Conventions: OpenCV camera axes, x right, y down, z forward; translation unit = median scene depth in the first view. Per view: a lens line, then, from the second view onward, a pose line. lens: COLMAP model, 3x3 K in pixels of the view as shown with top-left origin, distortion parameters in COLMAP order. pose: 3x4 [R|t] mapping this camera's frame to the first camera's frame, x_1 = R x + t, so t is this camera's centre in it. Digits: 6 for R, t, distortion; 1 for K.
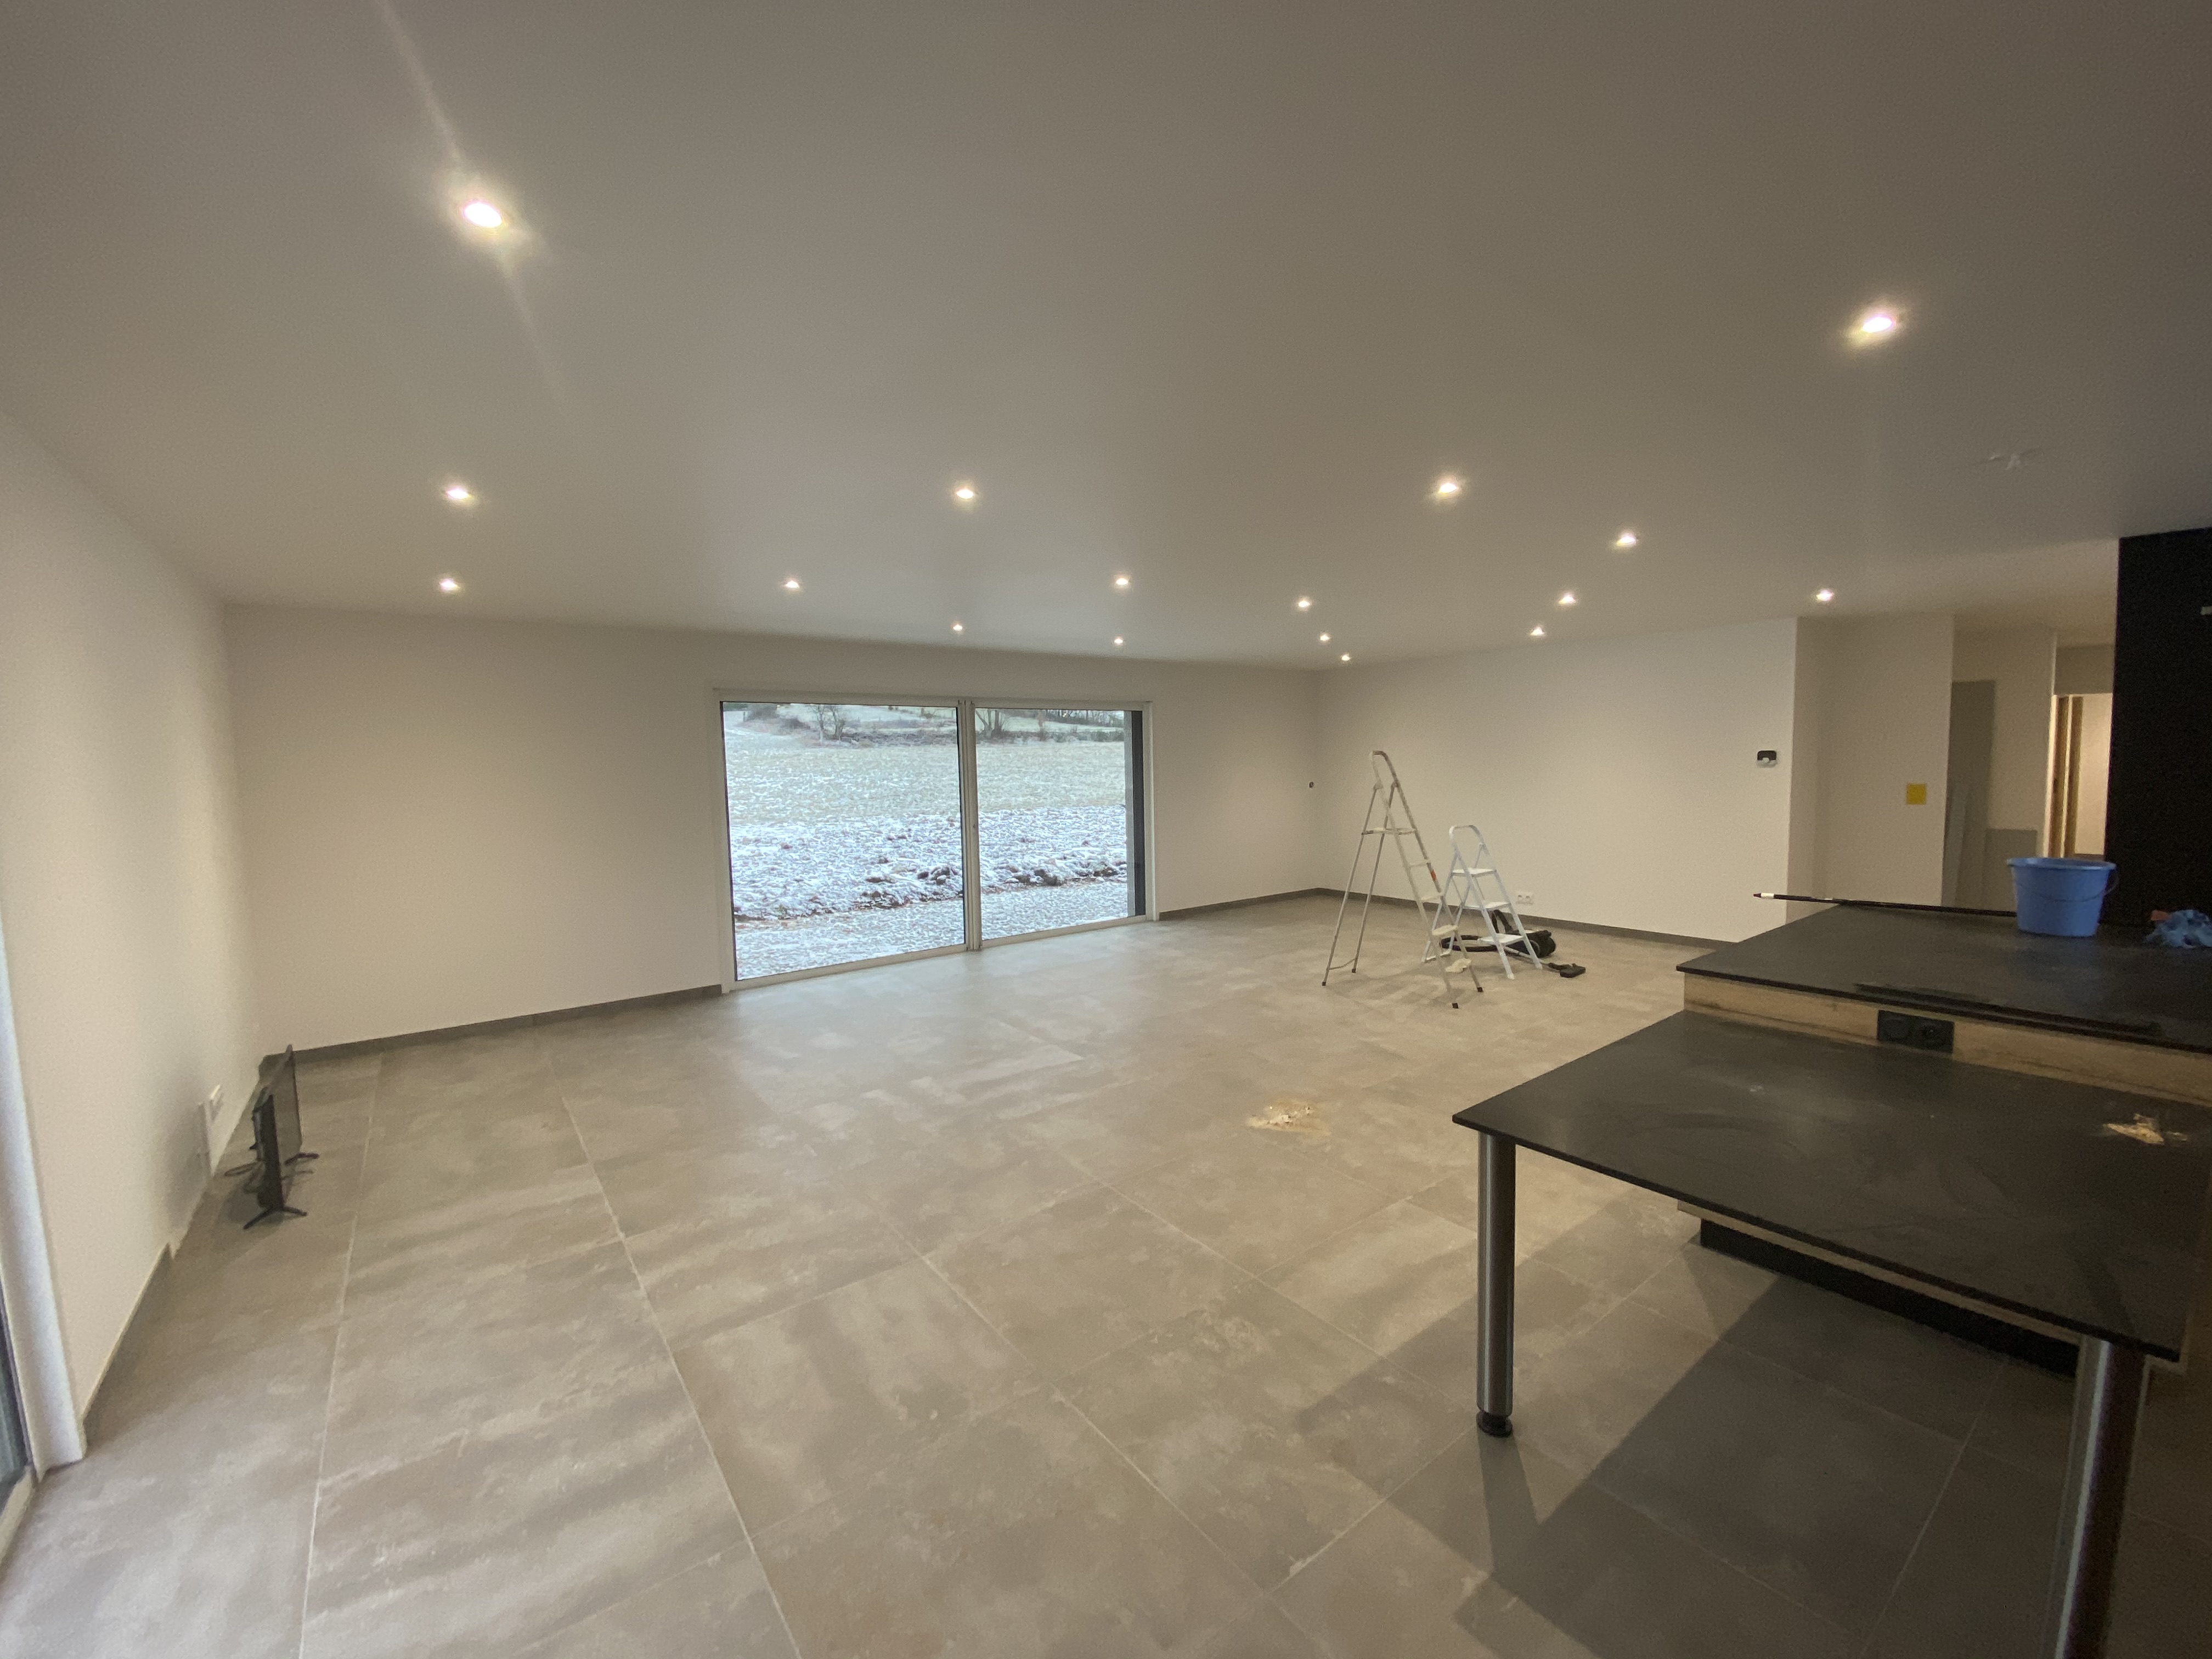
lens RADIAL K [[891.7, 0, 1110.0], [0, 891.7, 836.1], [0, 0, 1]] dist [0.002584, -0.001755]
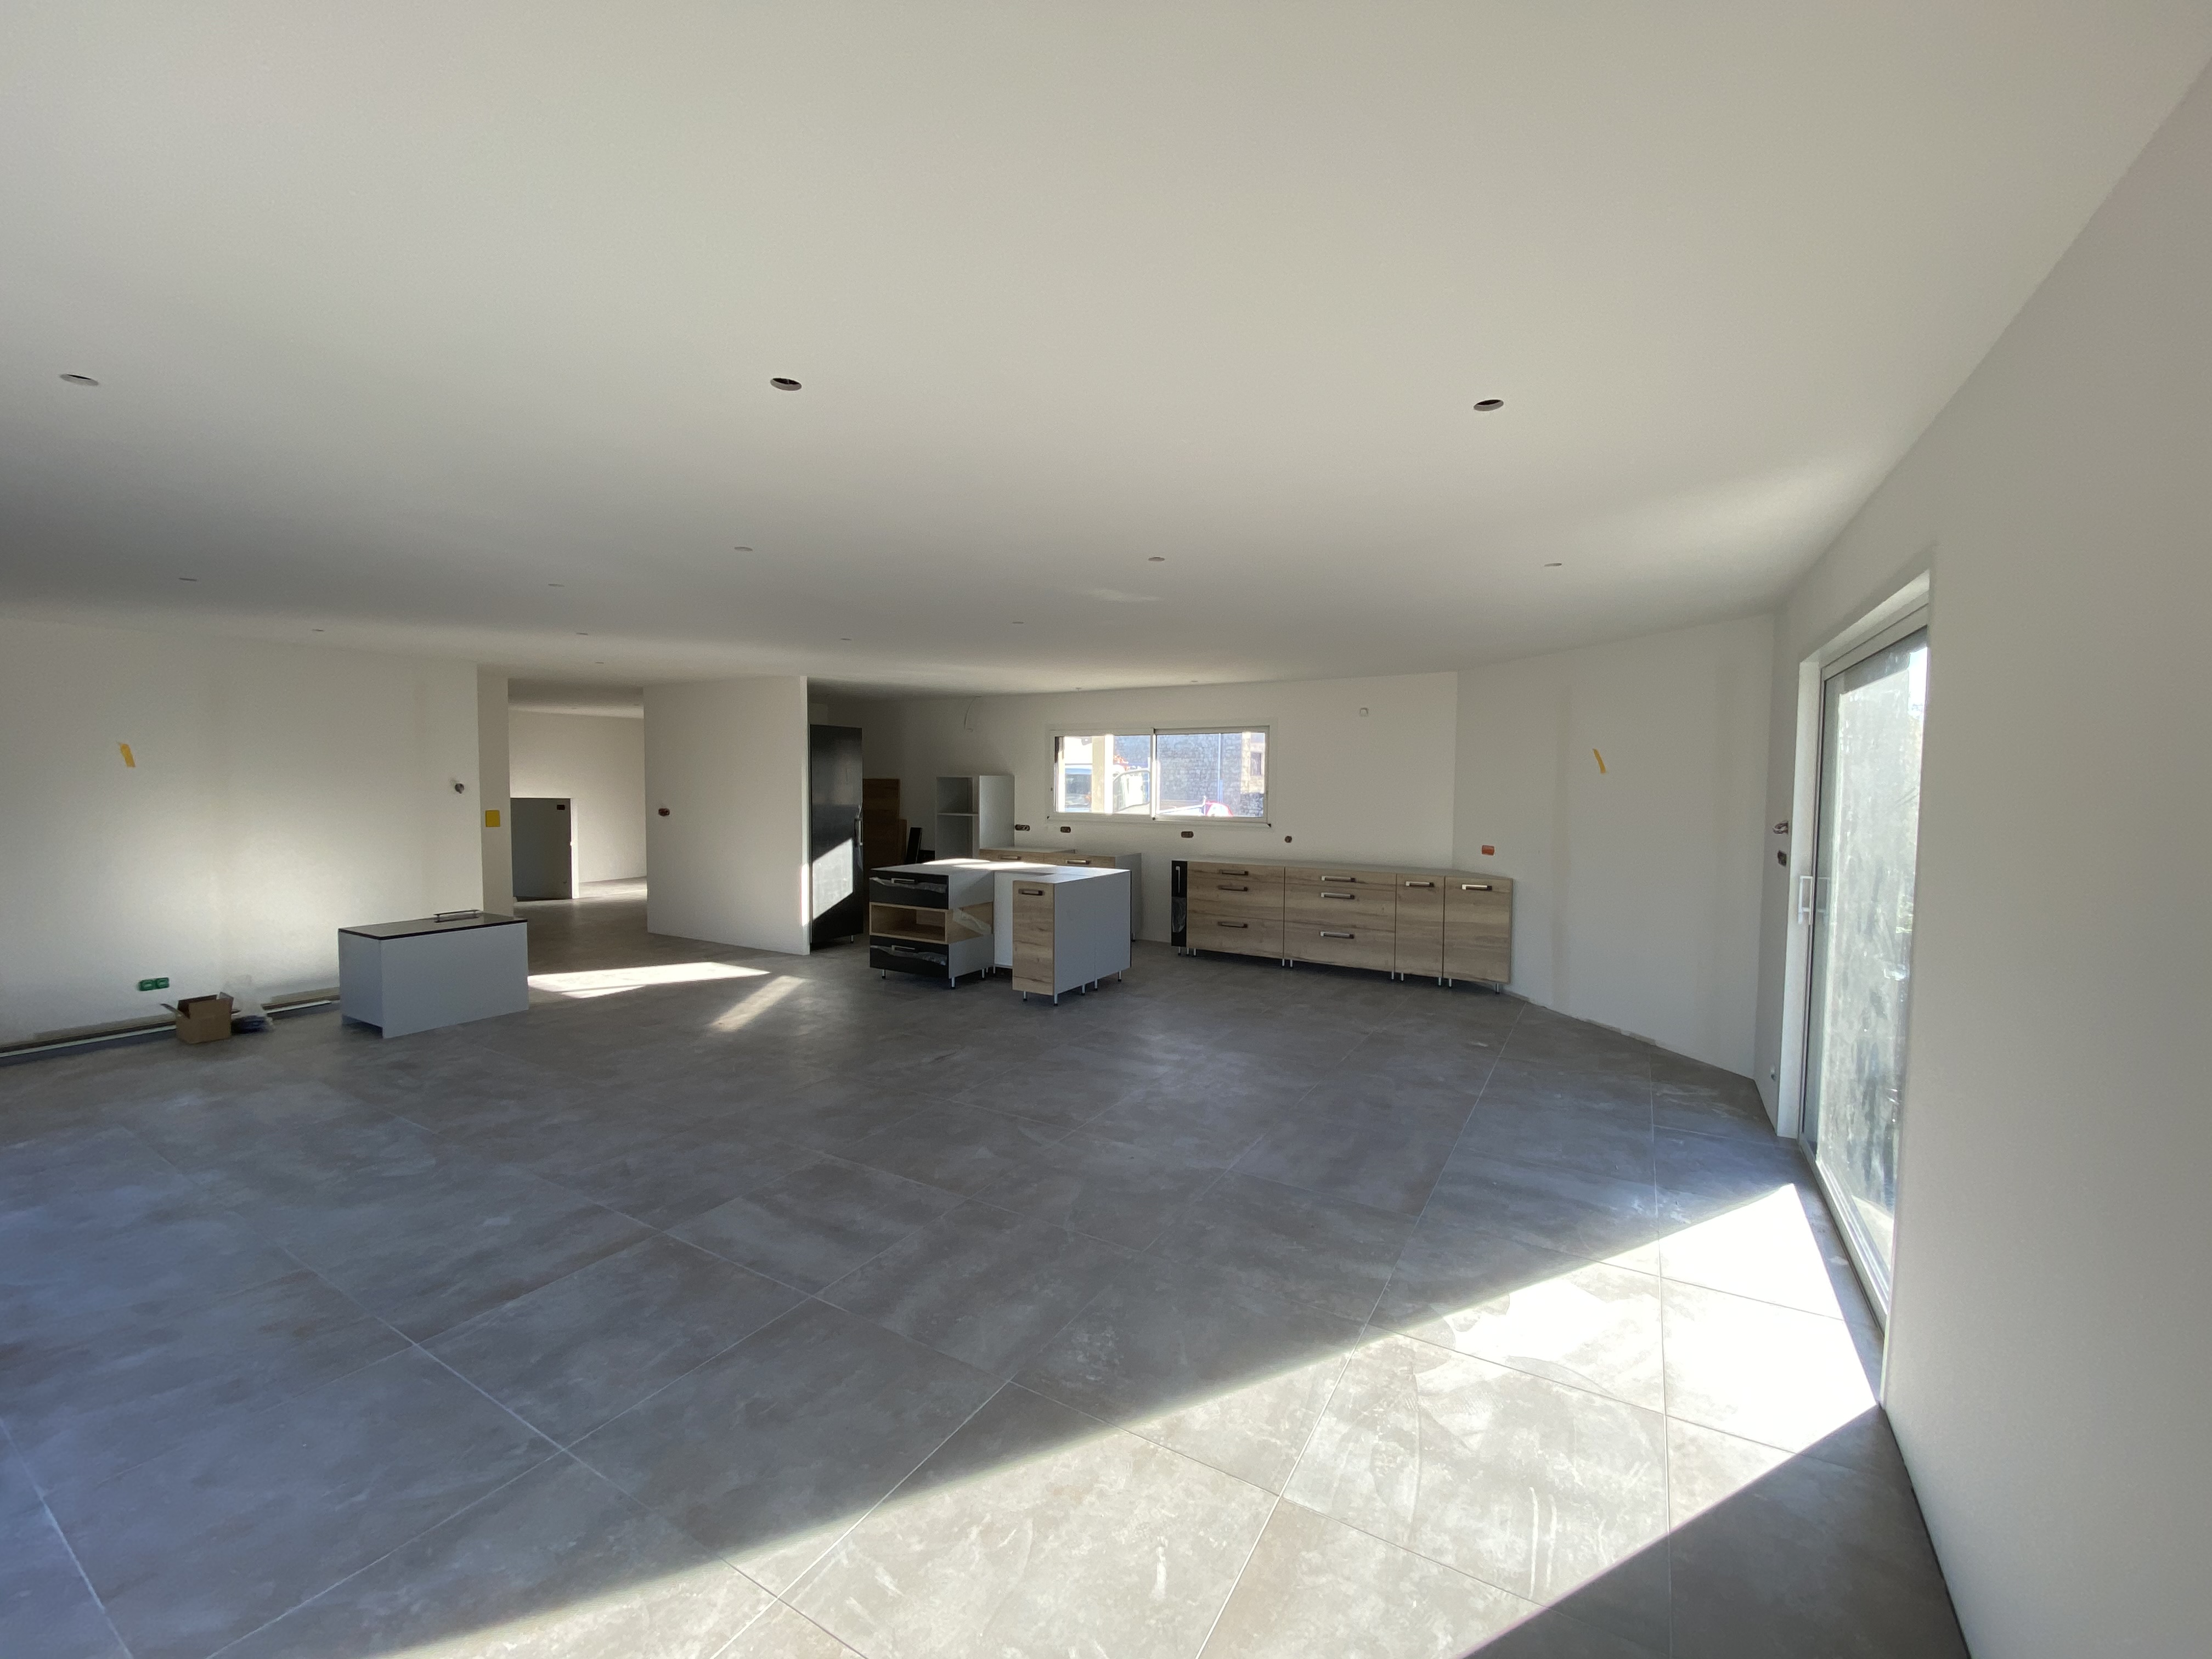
lens RADIAL K [[891.7, 0, 1104.9], [0, 891.7, 826.4], [0, 0, 1]] dist [0.002584, -0.001755]
pose [[-0.372871, -0.033027, 0.927295, -0.923586], [0.097126, 0.992487, 0.074404, -0.080174], [-0.922786, 0.117807, -0.366862, 1.122561]]
